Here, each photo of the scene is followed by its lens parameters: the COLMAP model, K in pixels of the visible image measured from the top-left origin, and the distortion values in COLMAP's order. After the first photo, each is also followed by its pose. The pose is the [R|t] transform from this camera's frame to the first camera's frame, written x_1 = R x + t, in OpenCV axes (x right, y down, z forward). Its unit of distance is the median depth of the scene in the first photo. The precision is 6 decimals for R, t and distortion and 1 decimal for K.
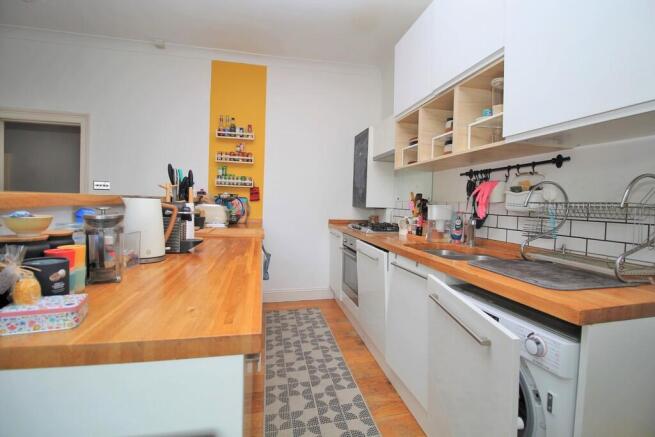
lens RADIAL K [[305.2, 0, 335.1], [0, 305.2, 213.4], [0, 0, 1]] dist [-0.001131, -0.011732]
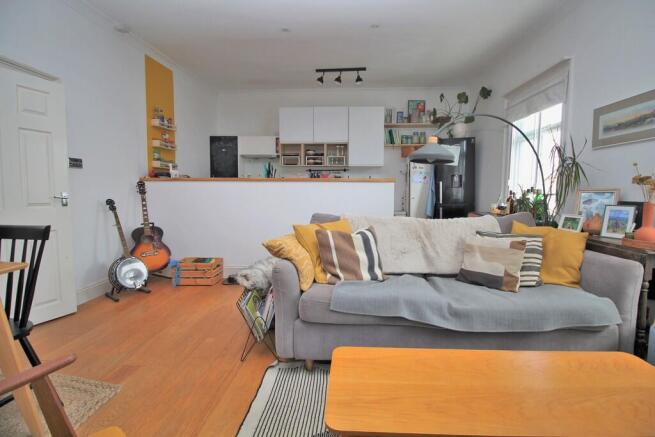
lens RADIAL K [[305.2, 0, 335.1], [0, 305.2, 213.4], [0, 0, 1]] dist [-0.001131, -0.011732]
pose [[0.278927, -0.103156, 0.954756, -2.059702], [0.035201, 0.994644, 0.097182, -0.006775], [-0.959667, 0.006502, 0.281064, 0.034251]]
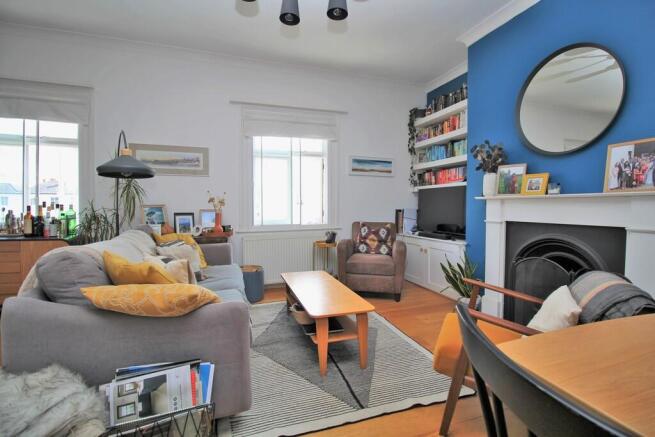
lens RADIAL K [[305.2, 0, 335.1], [0, 305.2, 213.4], [0, 0, 1]] dist [-0.001131, -0.011732]
pose [[-0.994289, -0.032772, -0.101566, -1.479791], [-0.038559, 0.997711, 0.055545, -0.032778], [0.099513, 0.059144, -0.993277, 1.048374]]
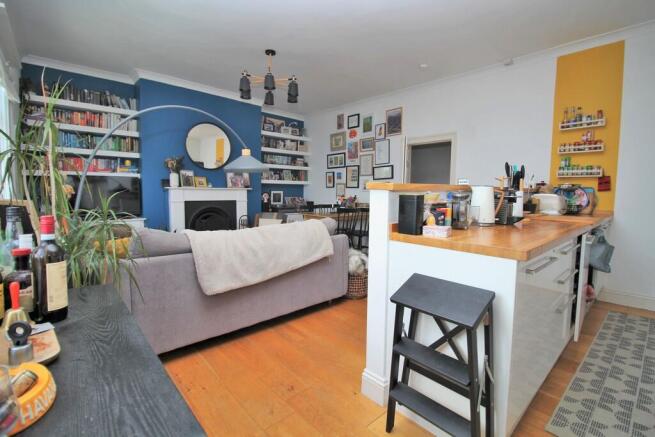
lens RADIAL K [[305.2, 0, 335.1], [0, 305.2, 213.4], [0, 0, 1]] dist [-0.001131, -0.011732]
pose [[0.492322, 0.038489, -0.869562, 0.222903], [-0.027062, 0.999216, 0.028906, 0.037515], [0.869993, 0.009301, 0.492977, -0.267882]]
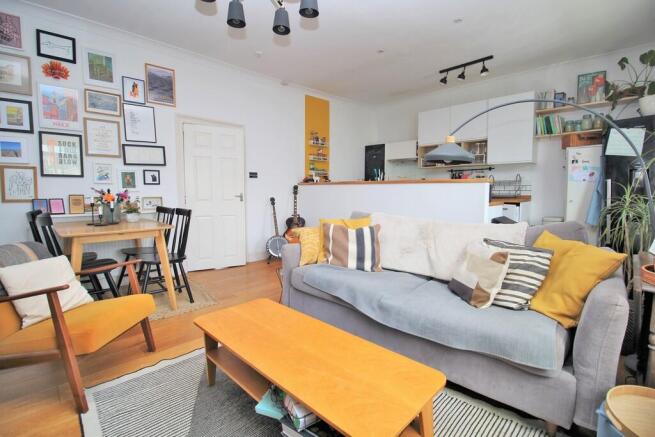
lens RADIAL K [[305.2, 0, 335.1], [0, 305.2, 213.4], [0, 0, 1]] dist [-0.001131, -0.011732]
pose [[0.838525, -0.072668, 0.539995, -1.804695], [0.043665, 0.996841, 0.066342, 0.015744], [-0.543110, -0.032051, 0.839050, -0.653414]]
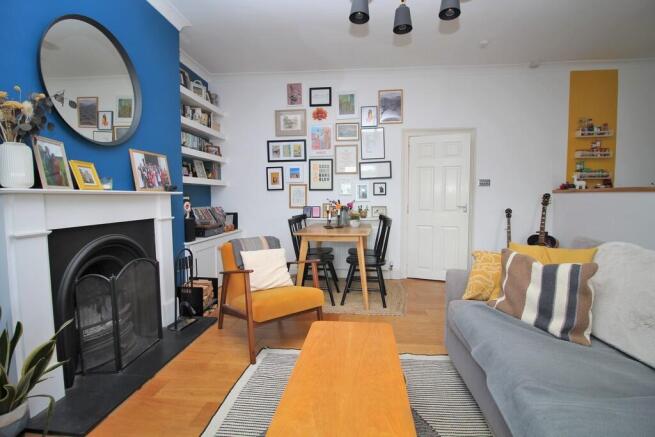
lens RADIAL K [[305.2, 0, 335.1], [0, 305.2, 213.4], [0, 0, 1]] dist [-0.001131, -0.011732]
pose [[0.948423, -0.018068, -0.316493, -1.393592], [0.023900, 0.999608, 0.014555, 0.004422], [0.316106, -0.021368, 0.948483, -0.607942]]
